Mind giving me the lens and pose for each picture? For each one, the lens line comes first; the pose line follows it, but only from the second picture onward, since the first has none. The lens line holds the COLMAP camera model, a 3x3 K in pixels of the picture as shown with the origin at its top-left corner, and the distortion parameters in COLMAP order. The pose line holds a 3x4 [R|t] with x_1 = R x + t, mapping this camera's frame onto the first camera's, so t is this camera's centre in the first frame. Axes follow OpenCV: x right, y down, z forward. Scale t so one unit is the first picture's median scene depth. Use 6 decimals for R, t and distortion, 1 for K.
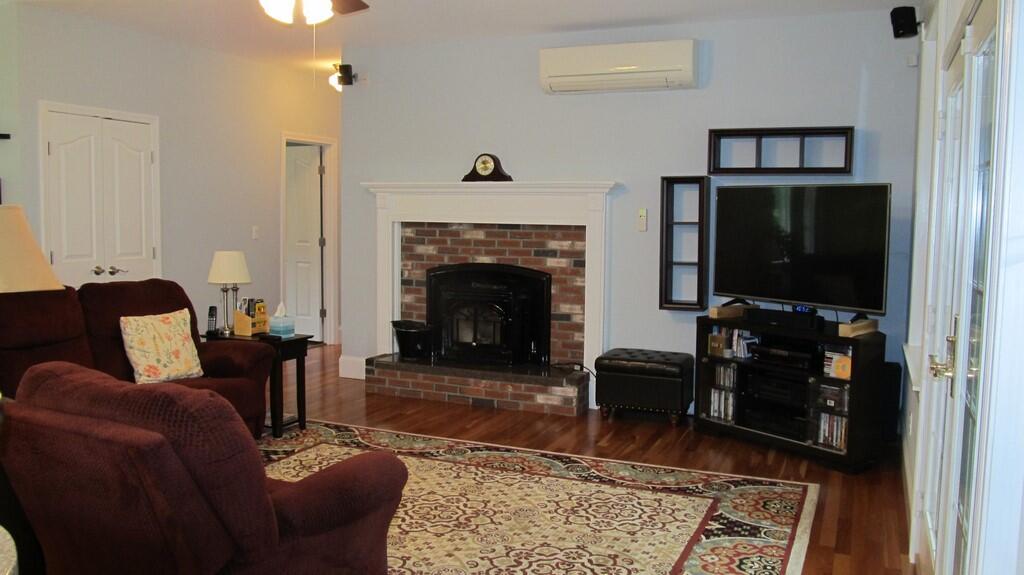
lens RADIAL K [[858.9, 0, 511.5], [0, 858.9, 286.1], [0, 0, 1]] dist [-0.021005, 0.000111]
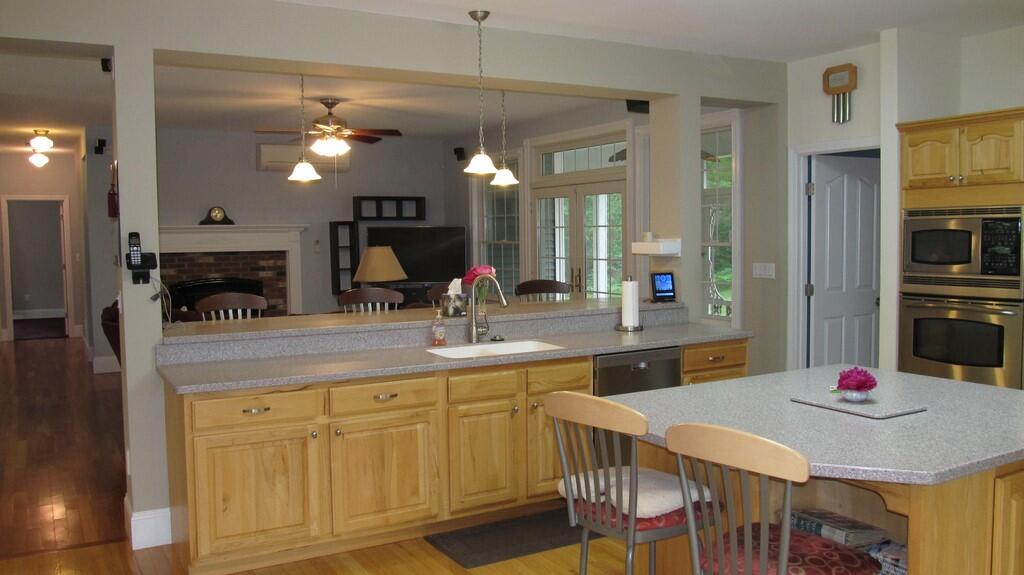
lens RADIAL K [[858.9, 0, 511.5], [0, 858.9, 288.6], [0, 0, 1]] dist [-0.021005, 0.000111]
pose [[0.596697, -0.067914, 0.799587, -0.968997], [0.092221, 0.995614, 0.015744, 0.017162], [-0.797150, 0.064344, 0.600344, -0.341077]]
